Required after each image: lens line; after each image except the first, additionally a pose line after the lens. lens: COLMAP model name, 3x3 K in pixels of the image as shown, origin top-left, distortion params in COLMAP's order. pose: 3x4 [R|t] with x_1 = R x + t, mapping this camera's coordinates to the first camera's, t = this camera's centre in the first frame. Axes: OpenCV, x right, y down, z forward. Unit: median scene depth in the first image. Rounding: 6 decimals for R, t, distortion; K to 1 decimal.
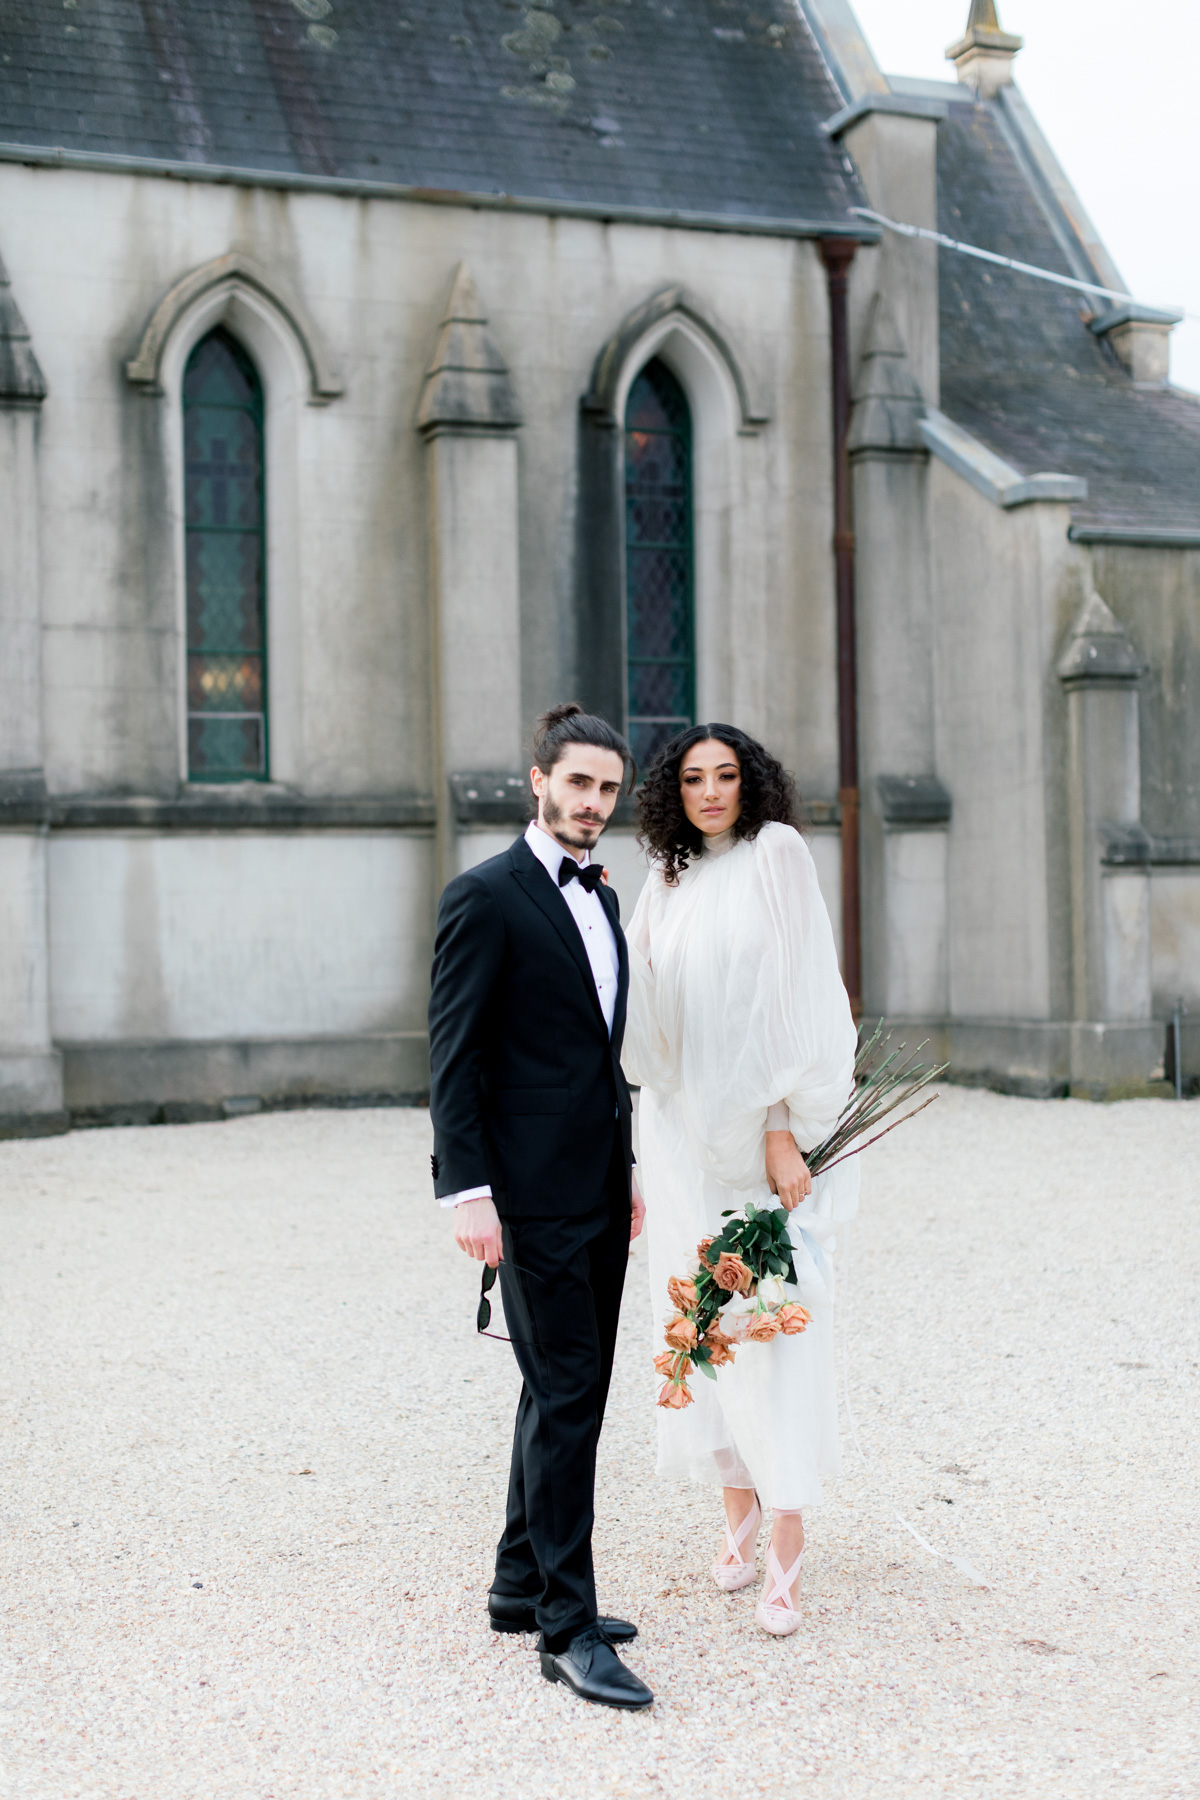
lens RADIAL K [[2581.1, 0, 604.1], [0, 2581.1, 888.4], [0, 0, 1]] dist [0.036647, 0.000000]
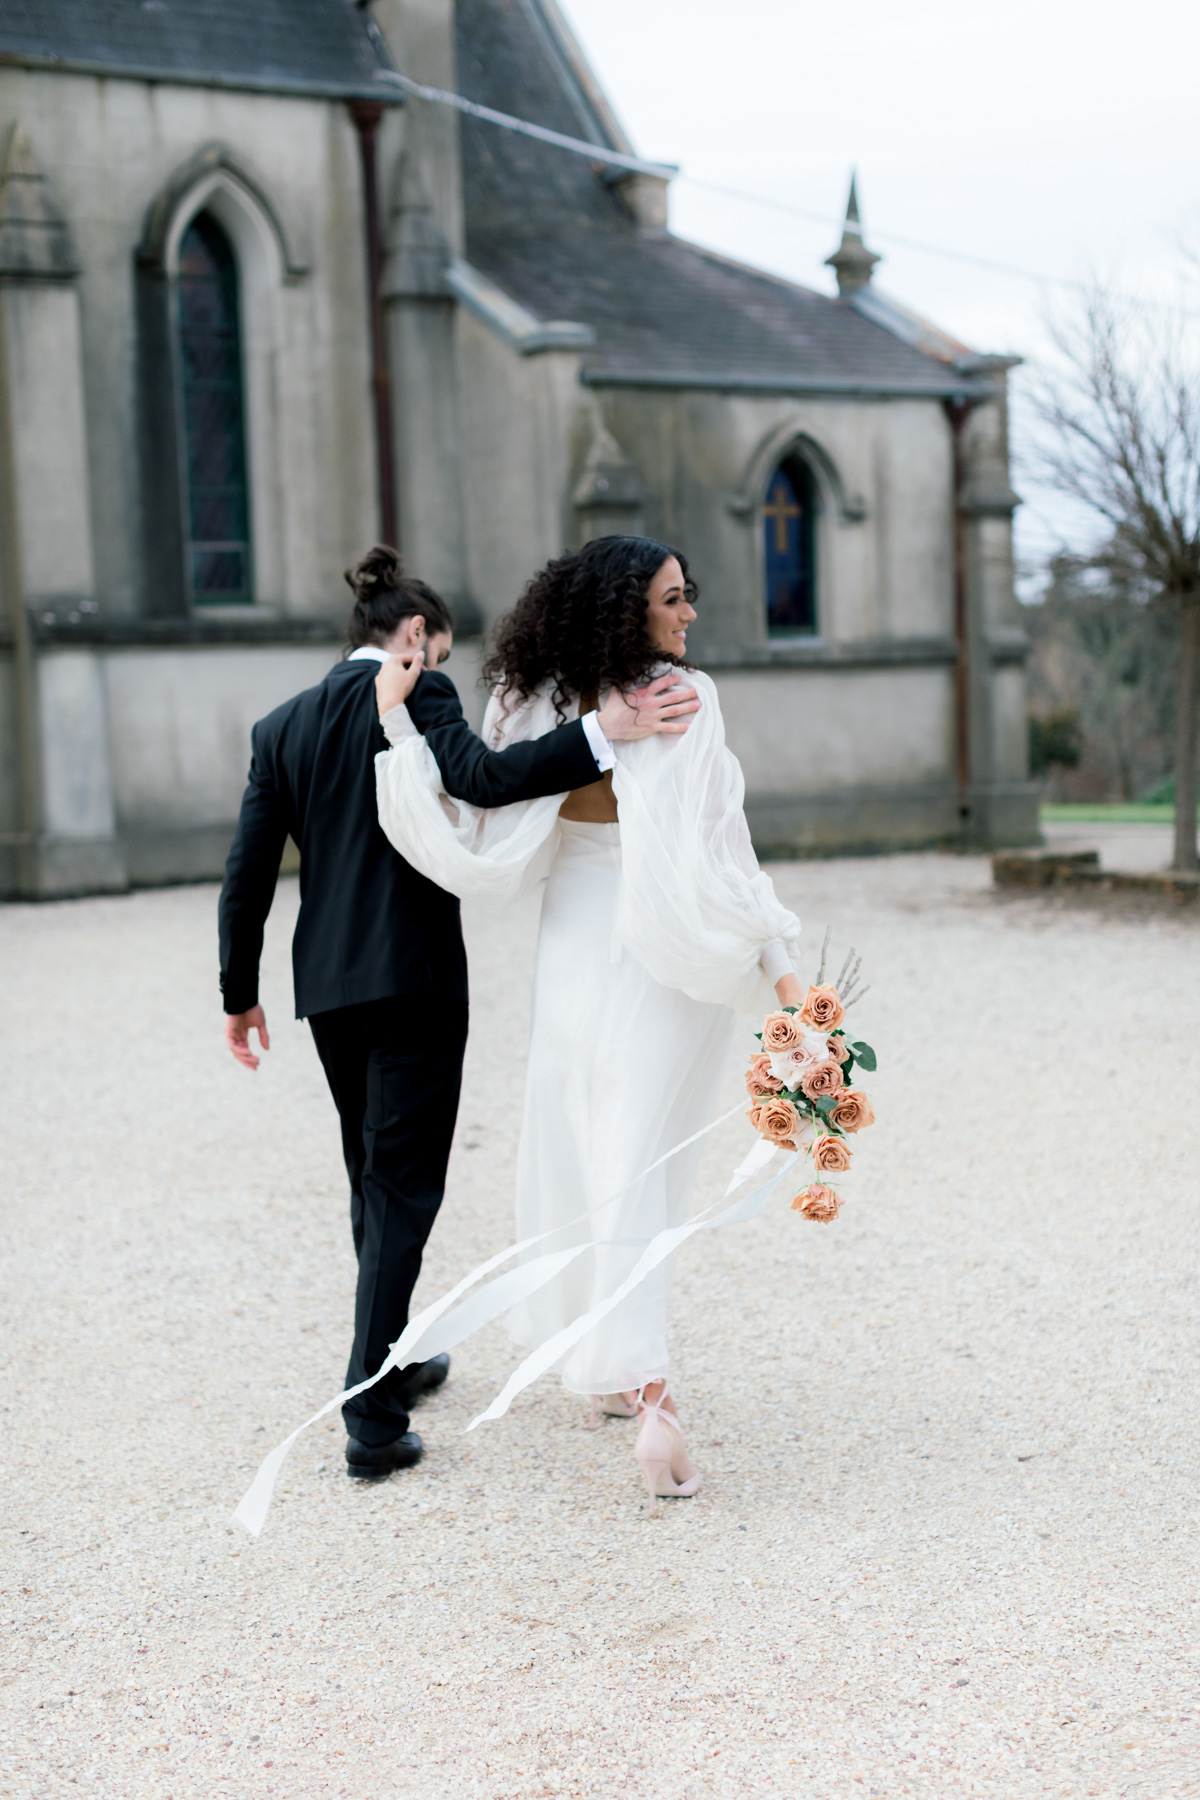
lens RADIAL K [[2581.1, 0, 593.8], [0, 2581.1, 895.6], [0, 0, 1]] dist [0.036647, 0.000000]
pose [[0.985703, -0.034946, 0.164828, -0.007600], [0.022697, 0.996878, 0.075620, 0.003201], [-0.166956, -0.070798, 0.983419, -0.122001]]
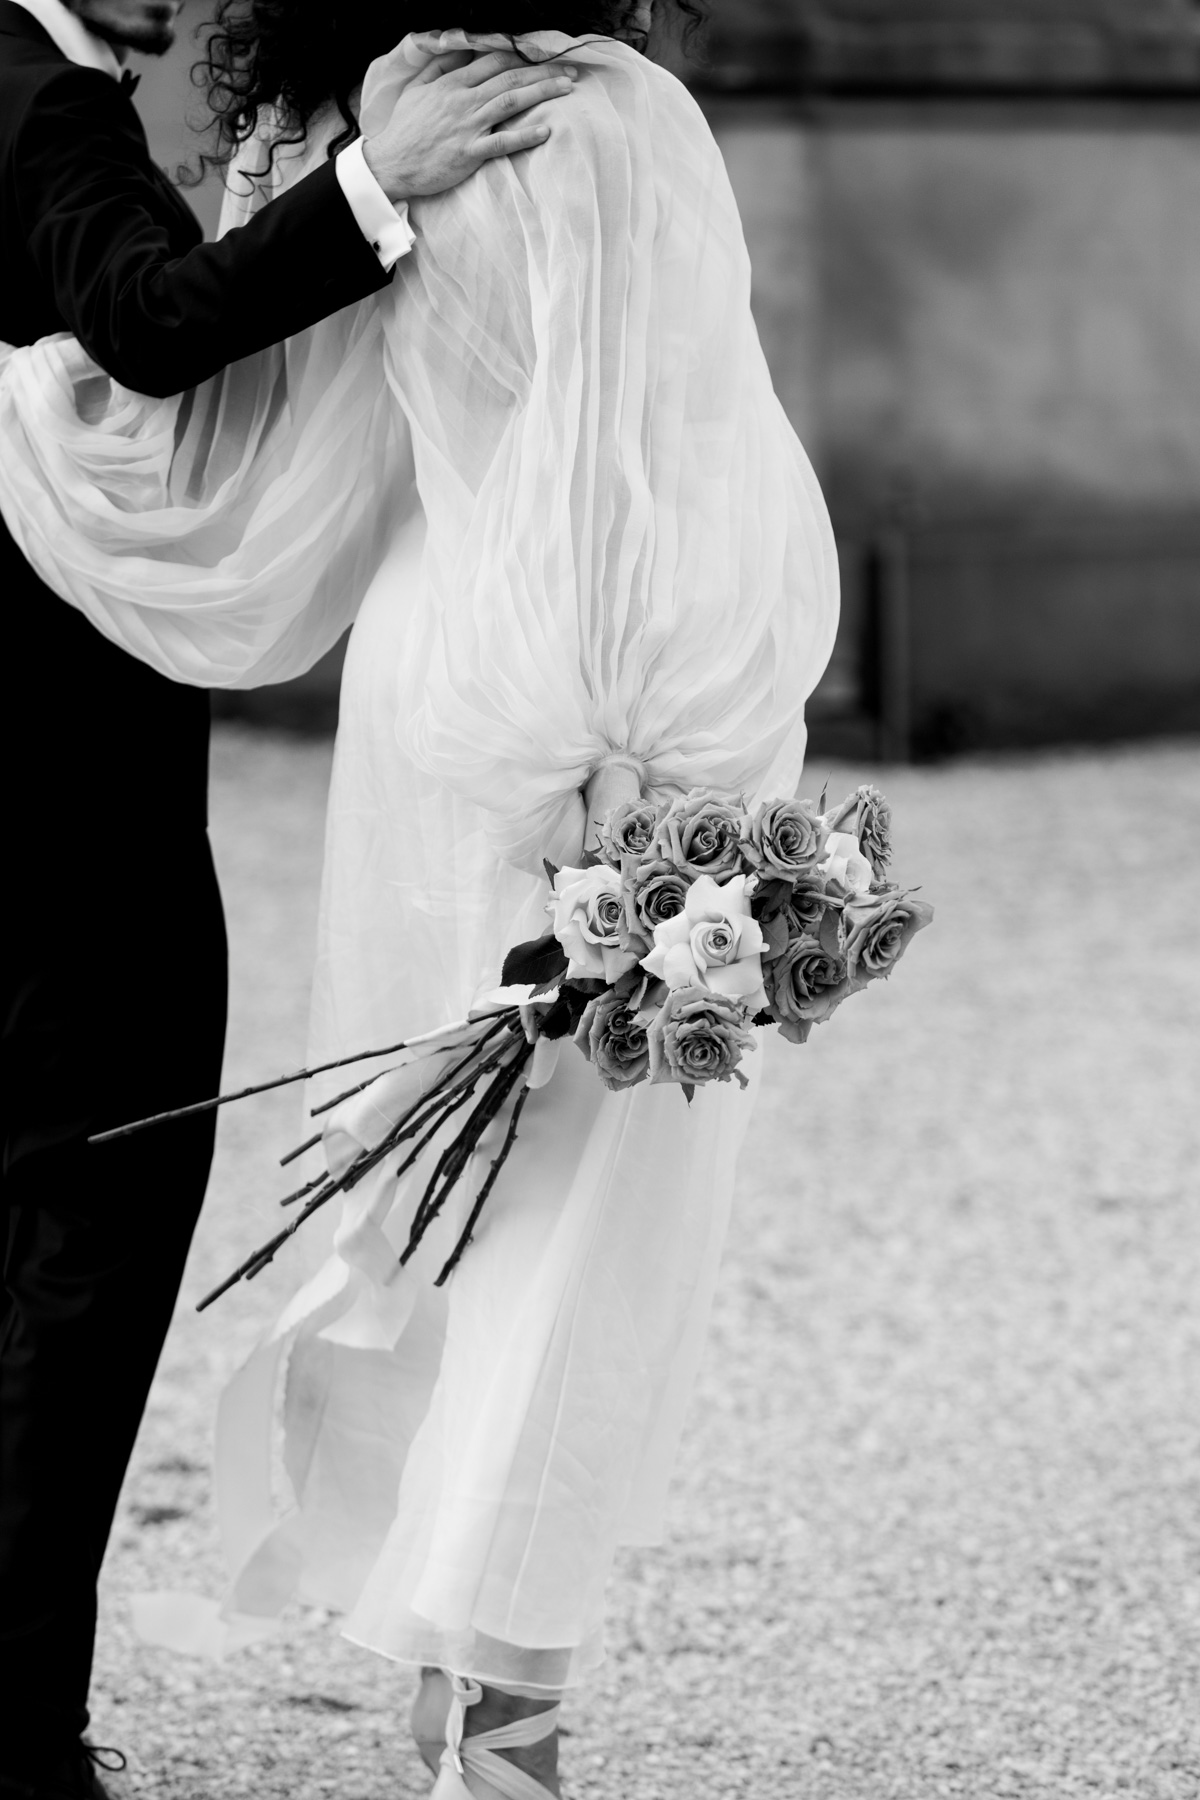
lens RADIAL K [[9345.6, 0, 600.9], [0, 9345.6, 901.7], [0, 0, 1]] dist [-0.040457, 0.000000]
pose [[0.986984, -0.002017, 0.160806, -0.019583], [-0.010259, 0.997095, 0.075476, 0.004356], [-0.160491, -0.076144, 0.984096, -0.230655]]
